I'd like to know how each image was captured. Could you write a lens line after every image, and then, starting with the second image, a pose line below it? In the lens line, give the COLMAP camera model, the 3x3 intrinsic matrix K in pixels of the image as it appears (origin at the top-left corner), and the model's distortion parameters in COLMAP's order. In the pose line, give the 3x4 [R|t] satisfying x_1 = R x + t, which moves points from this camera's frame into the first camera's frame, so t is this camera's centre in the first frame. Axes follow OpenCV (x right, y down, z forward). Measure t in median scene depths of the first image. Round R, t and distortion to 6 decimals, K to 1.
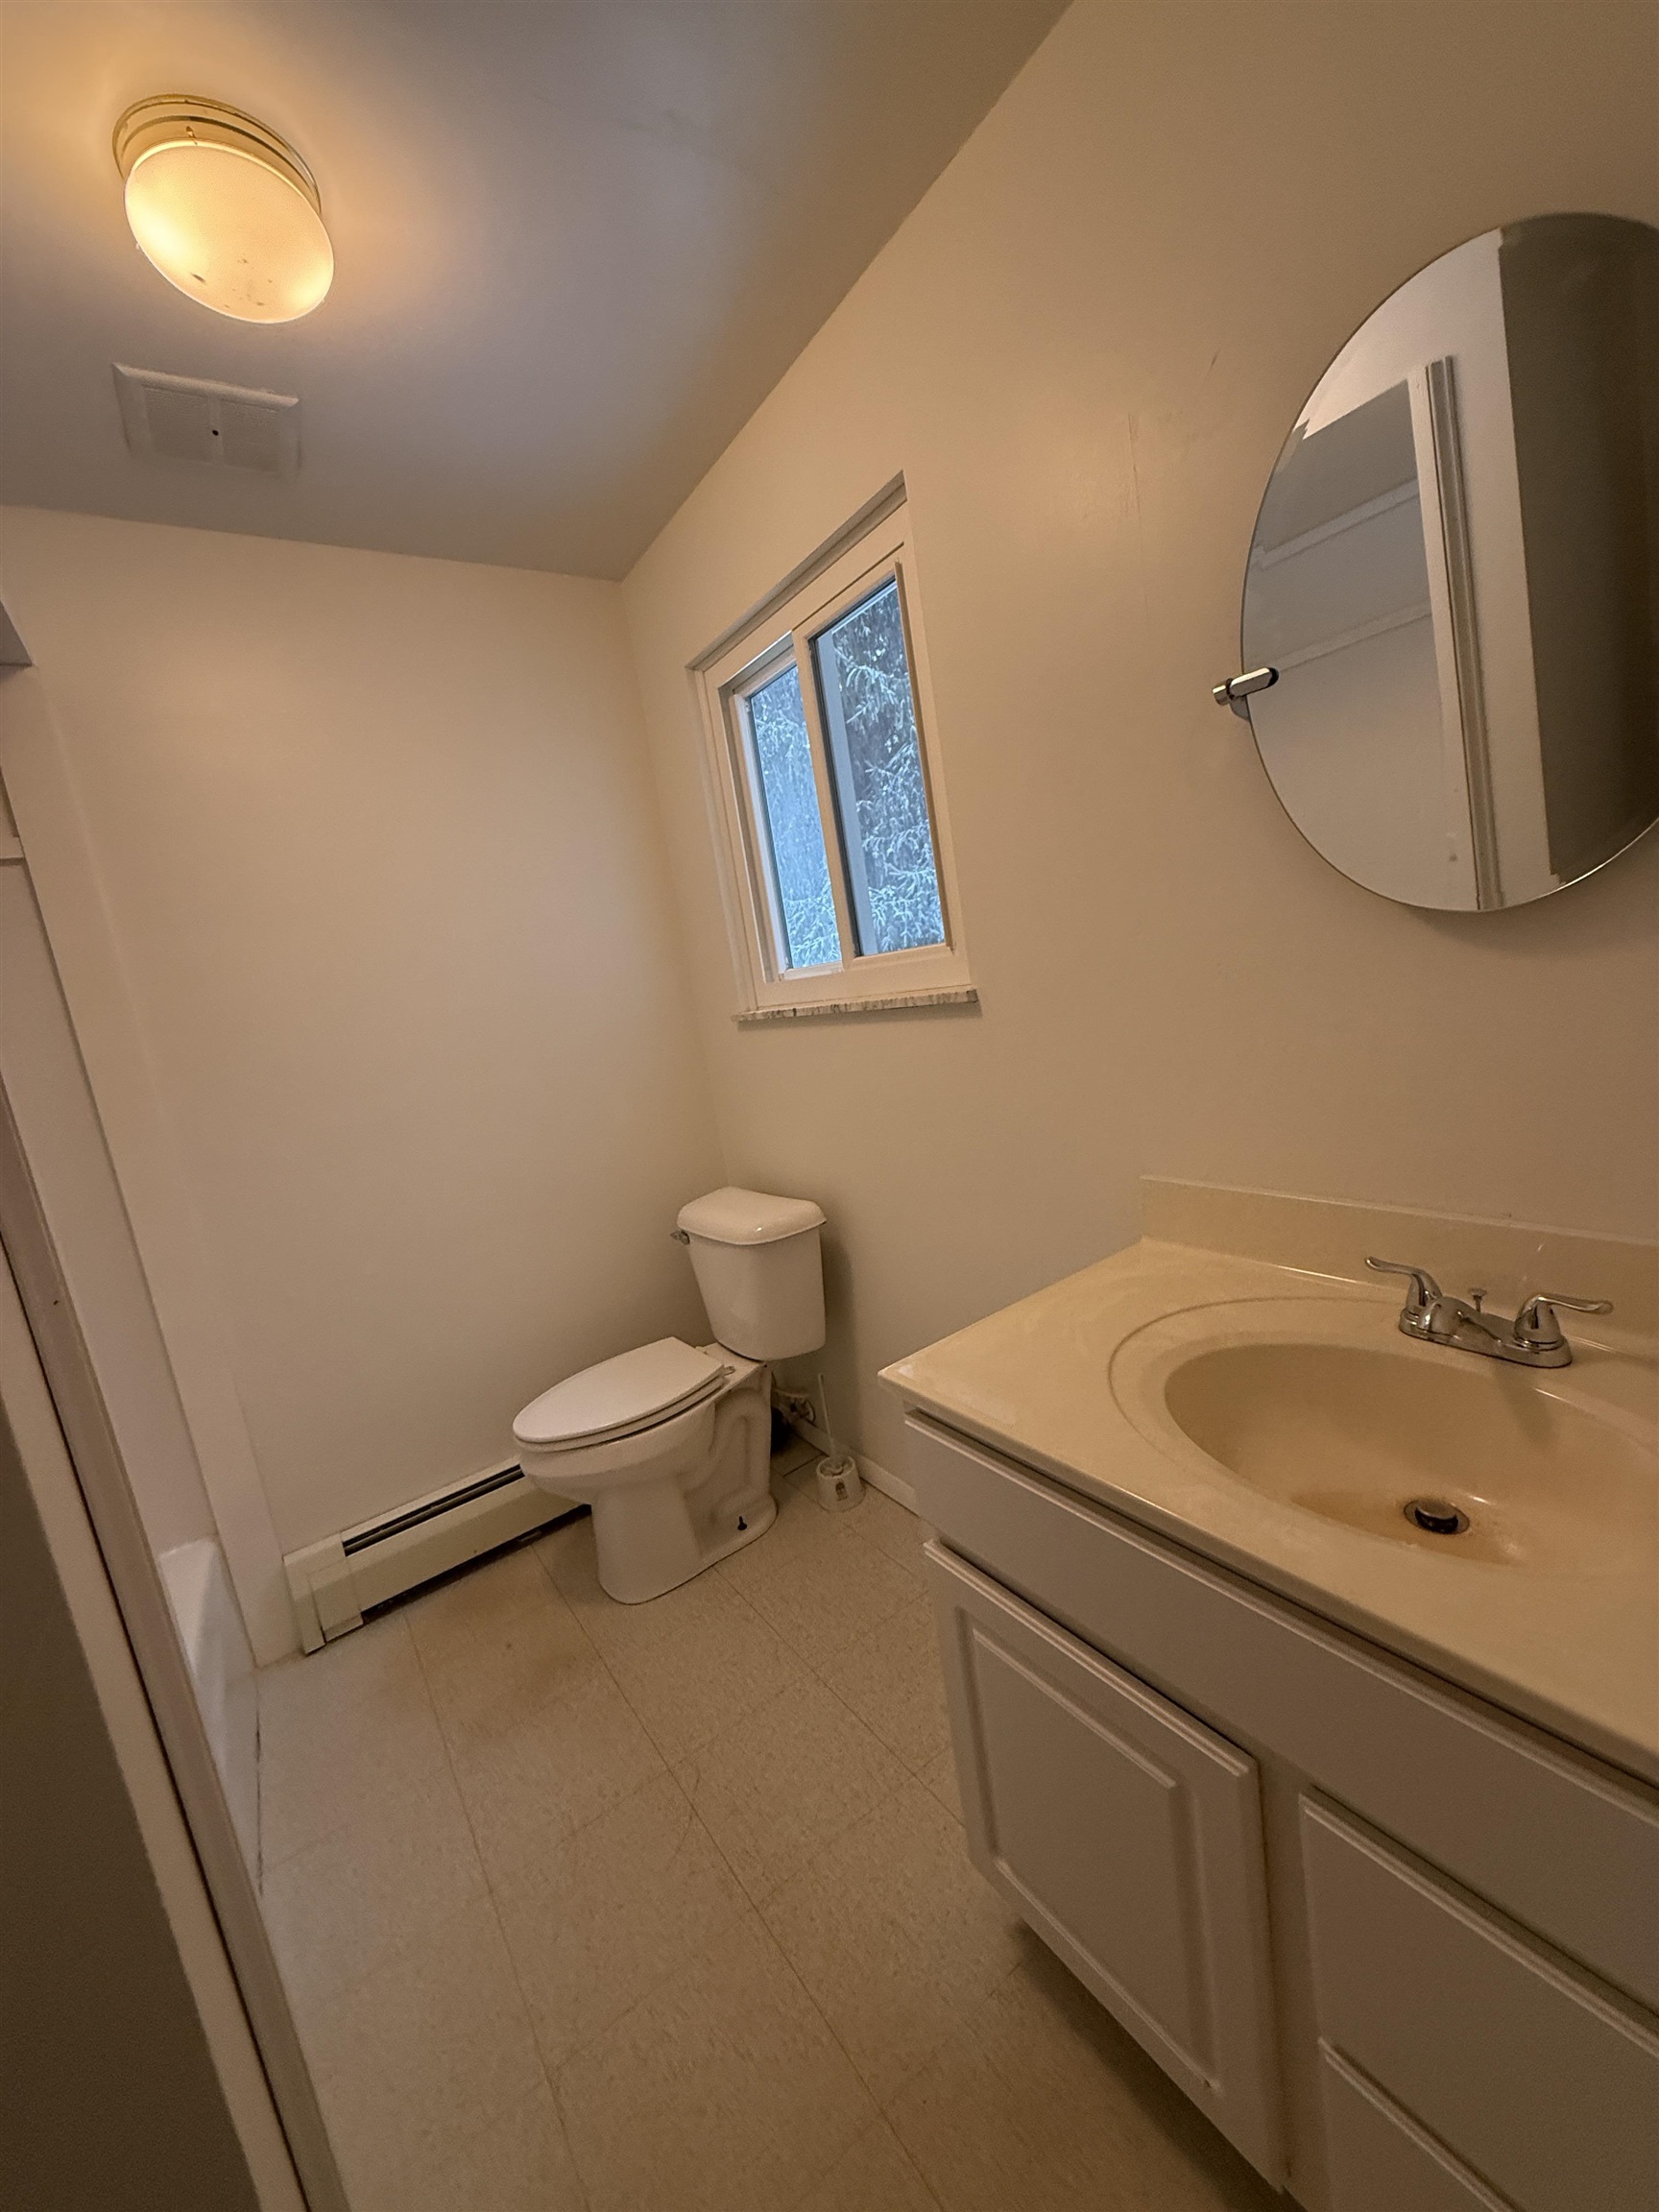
lens RADIAL K [[876.2, 0, 829.2], [0, 876.2, 1098.9], [0, 0, 1]] dist [-0.000507, 0.000166]
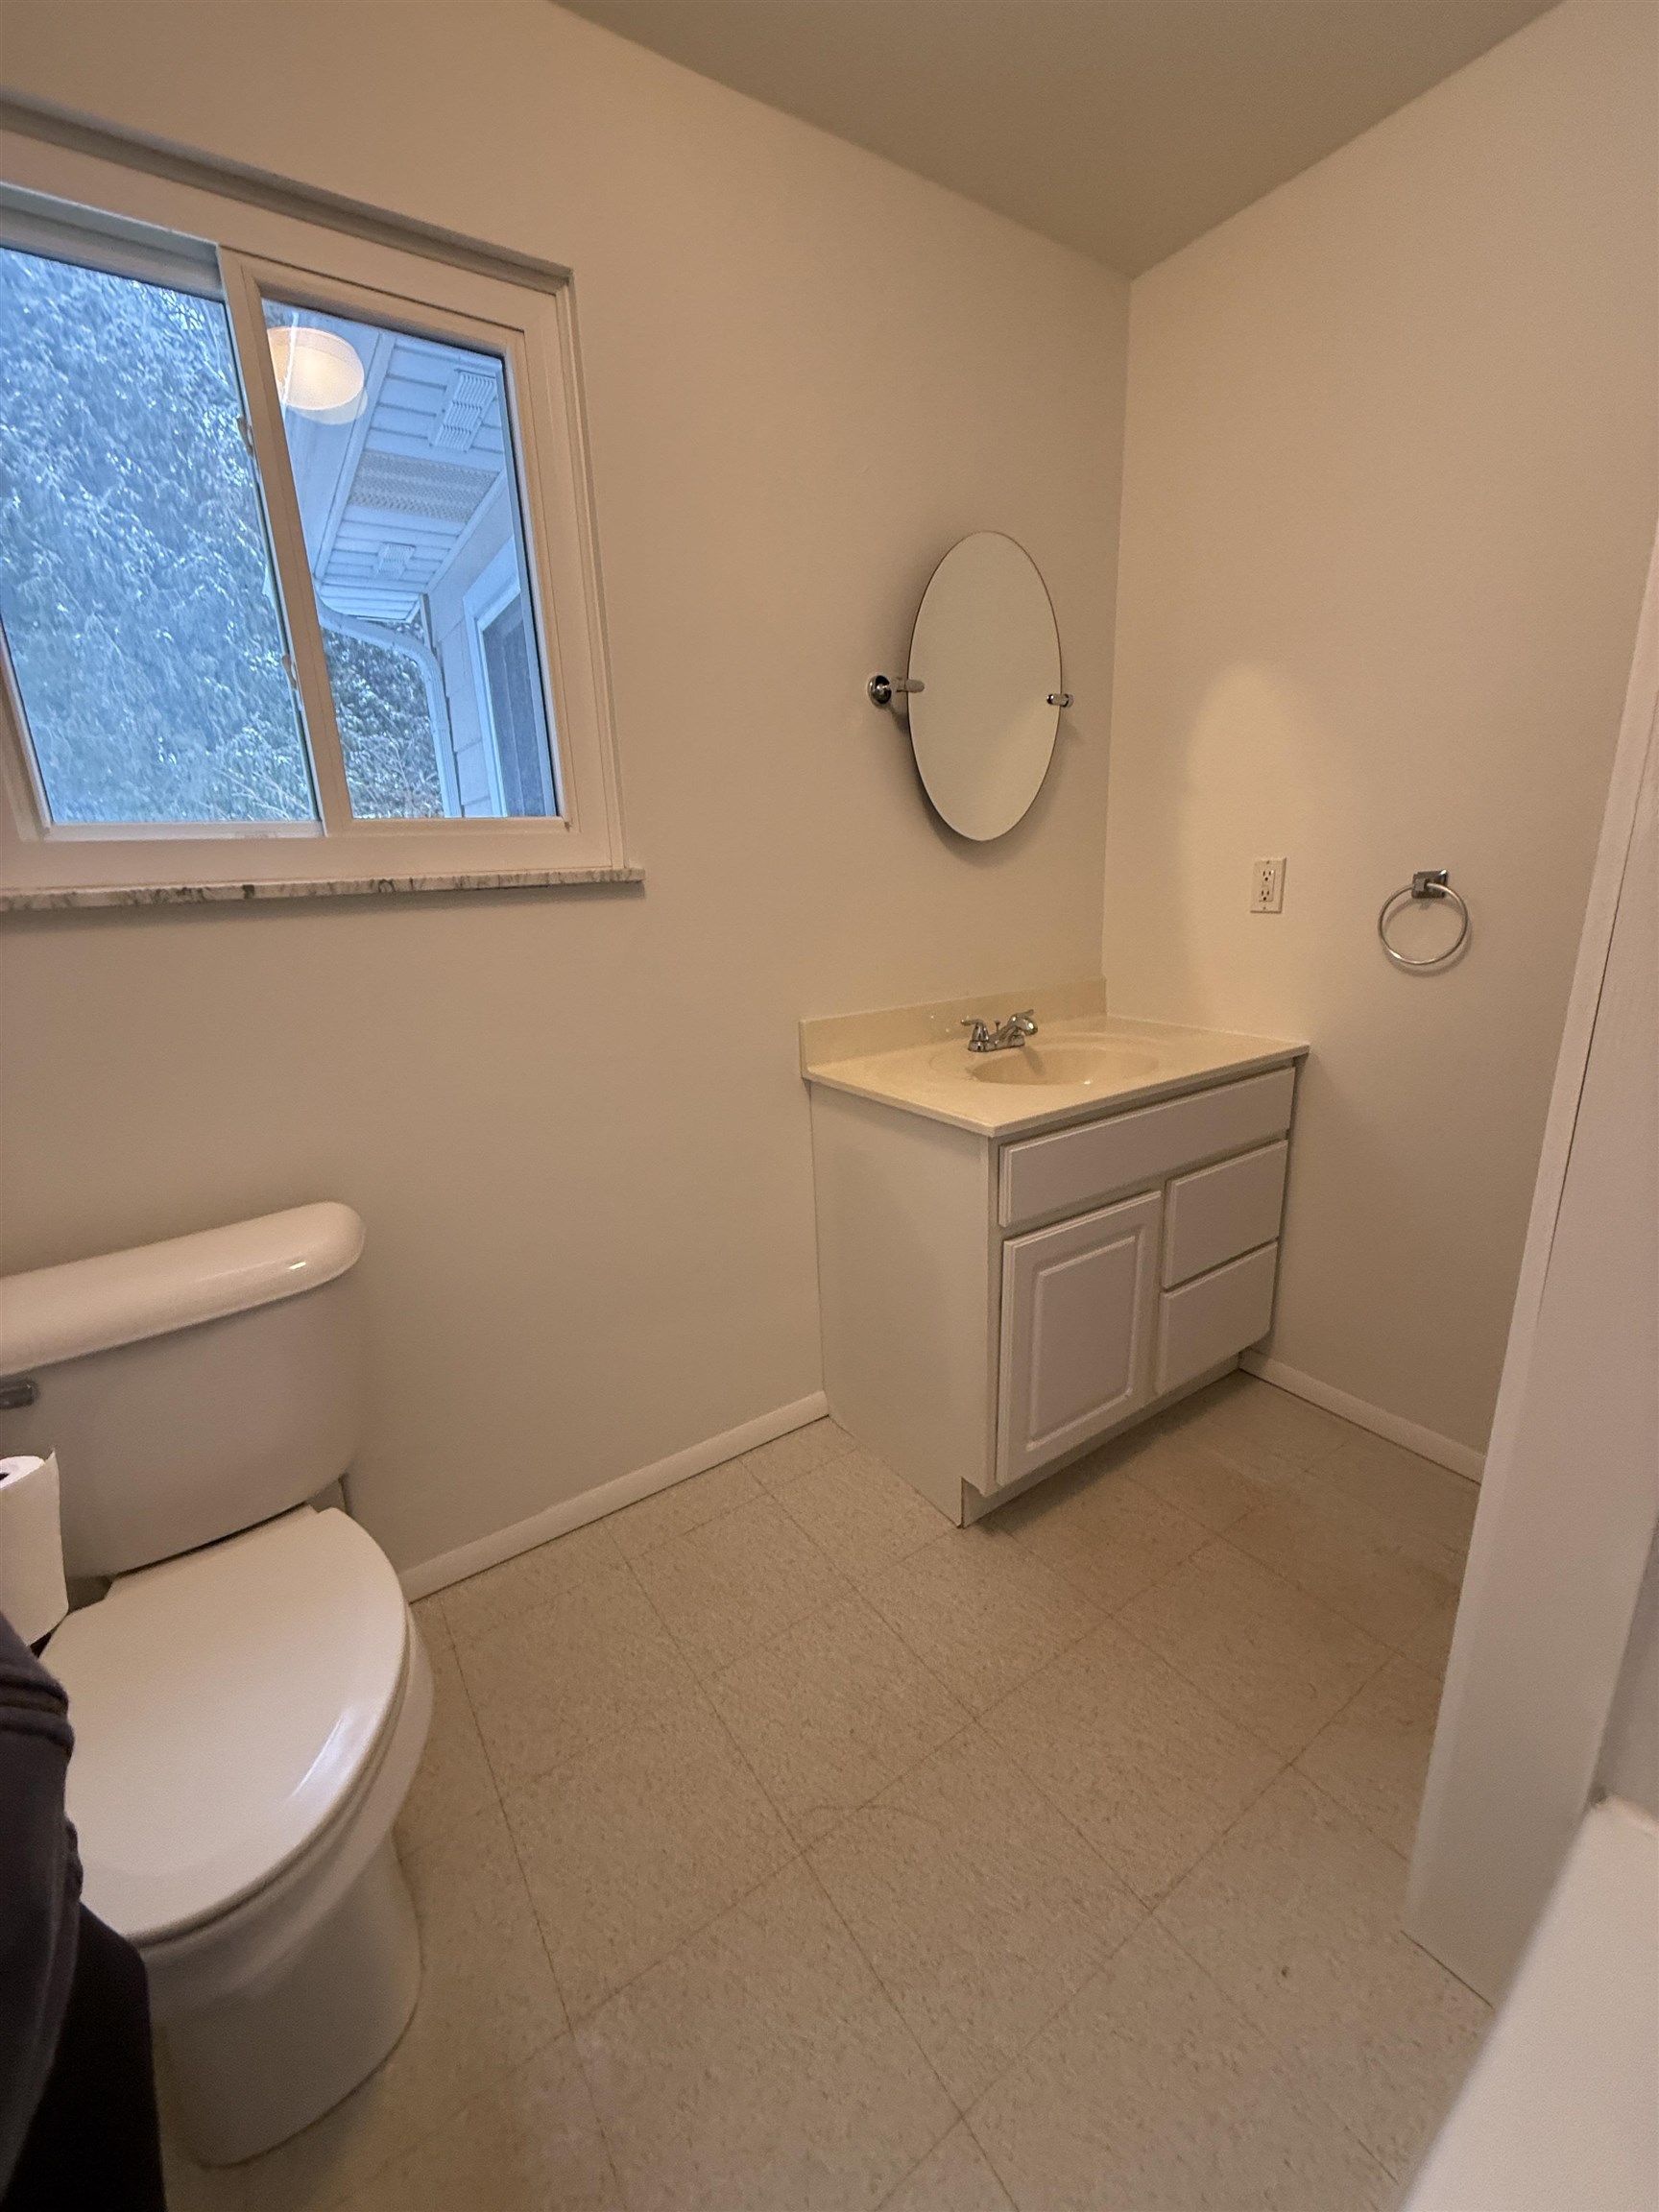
lens RADIAL K [[876.2, 0, 829.2], [0, 876.2, 1098.9], [0, 0, 1]] dist [-0.000507, 0.000166]
pose [[0.006030, -0.101884, 0.994778, -0.768237], [0.187824, 0.977206, 0.098946, 0.063412], [-0.982184, 0.186246, 0.025029, 0.753277]]
